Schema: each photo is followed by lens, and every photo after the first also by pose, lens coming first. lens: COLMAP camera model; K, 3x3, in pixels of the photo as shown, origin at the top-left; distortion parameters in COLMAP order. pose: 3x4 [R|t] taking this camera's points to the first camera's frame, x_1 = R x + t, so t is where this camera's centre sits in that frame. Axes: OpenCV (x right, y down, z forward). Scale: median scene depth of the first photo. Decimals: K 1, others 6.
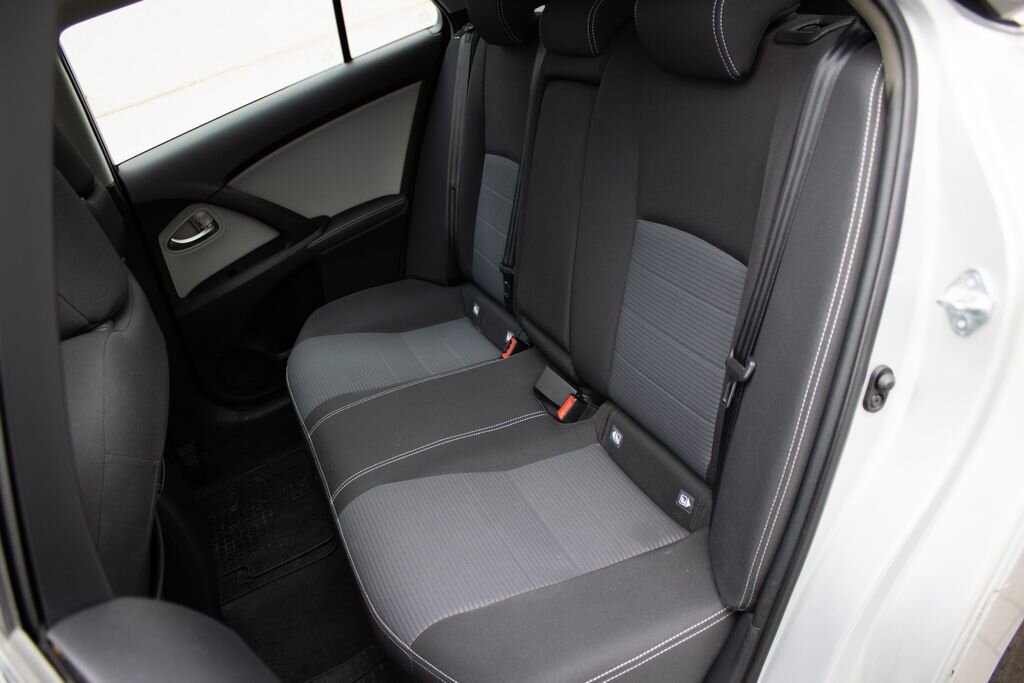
lens RADIAL K [[827.8, 0, 511.9], [0, 827.8, 334.3], [0, 0, 1]] dist [-0.163360, 0.112884]
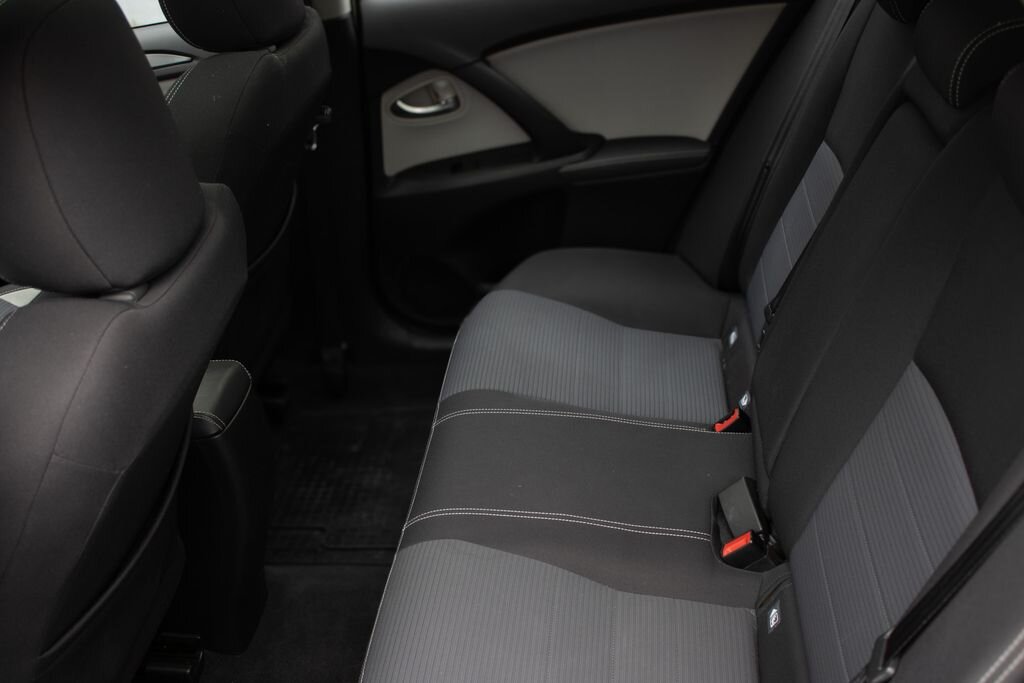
lens RADIAL K [[1132.5, 0, 510.5], [0, 1132.5, 346.7], [0, 0, 1]] dist [-0.099366, 0.000000]
pose [[0.870860, 0.390048, -0.299108, 0.092107], [-0.354809, 0.919969, 0.166638, -0.126454], [0.340167, -0.038992, 0.939556, 0.009135]]
